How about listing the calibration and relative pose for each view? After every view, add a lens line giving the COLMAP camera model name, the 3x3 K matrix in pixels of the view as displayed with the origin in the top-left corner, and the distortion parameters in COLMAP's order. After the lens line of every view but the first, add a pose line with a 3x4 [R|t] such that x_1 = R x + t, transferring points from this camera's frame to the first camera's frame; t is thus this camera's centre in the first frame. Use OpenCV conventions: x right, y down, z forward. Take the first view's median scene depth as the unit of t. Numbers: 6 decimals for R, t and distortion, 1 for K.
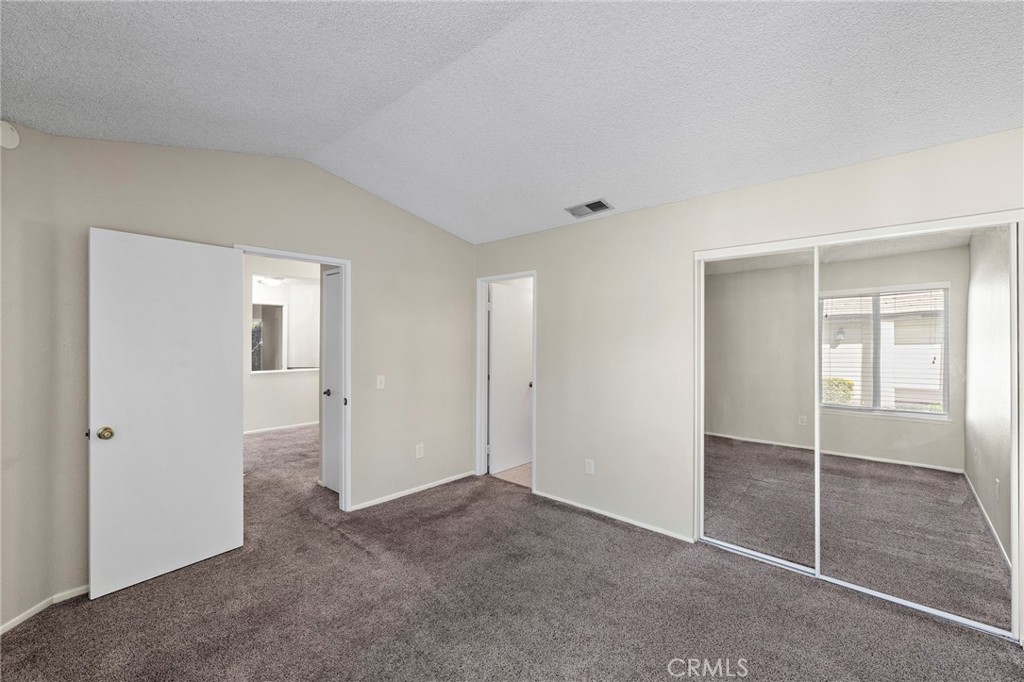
lens RADIAL K [[440.4, 0, 509.5], [0, 440.4, 342.1], [0, 0, 1]] dist [0.001564, 0.000826]
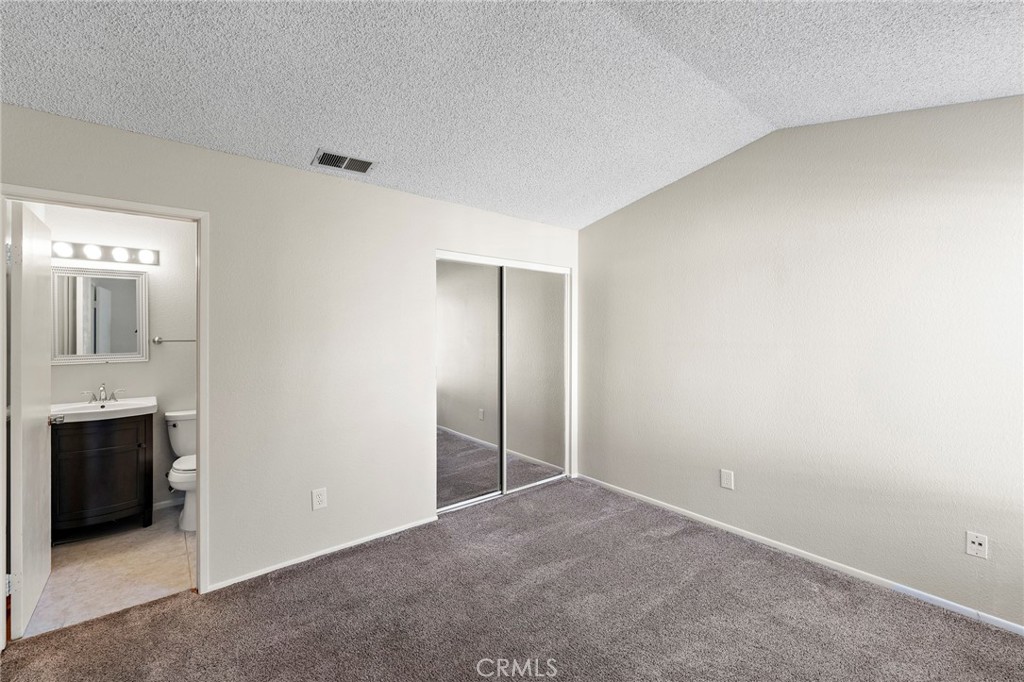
lens RADIAL K [[440.4, 0, 508.5], [0, 440.4, 330.7], [0, 0, 1]] dist [0.001564, 0.000826]
pose [[0.123361, -0.004577, 0.992351, -0.620509], [0.003833, 0.999984, 0.004135, -0.009015], [-0.992354, 0.003294, 0.123376, 0.681834]]
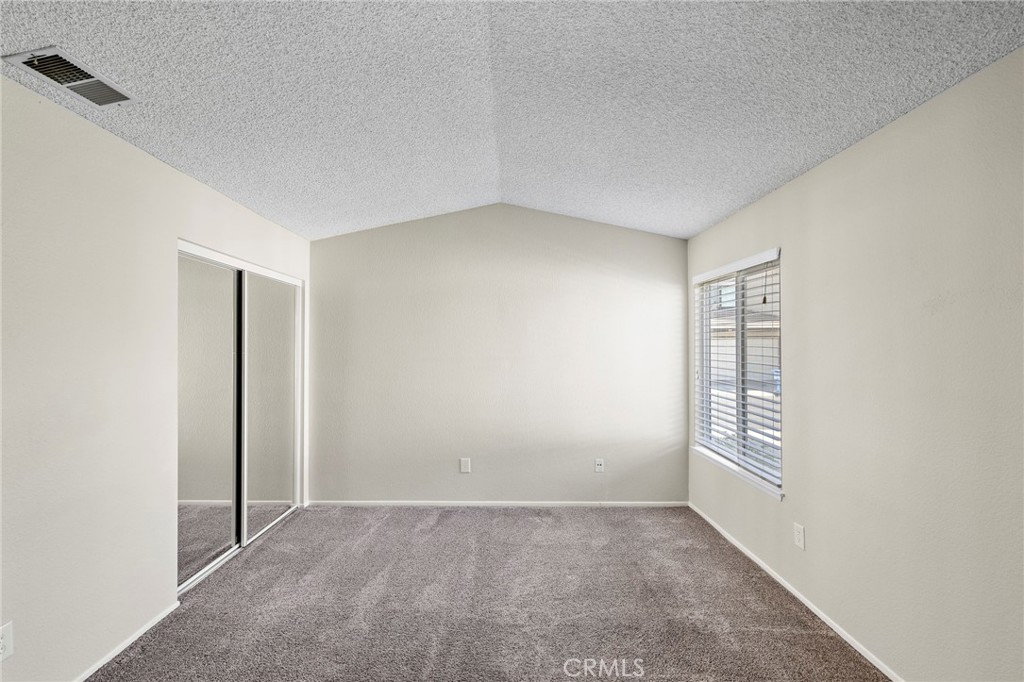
lens RADIAL K [[440.4, 0, 511.9], [0, 440.4, 344.6], [0, 0, 1]] dist [0.001564, 0.000826]
pose [[-0.703718, -0.001805, 0.710477, -0.560198], [-0.001724, 0.999998, 0.000833, -0.014543], [-0.710477, -0.000639, -0.703720, 1.117720]]
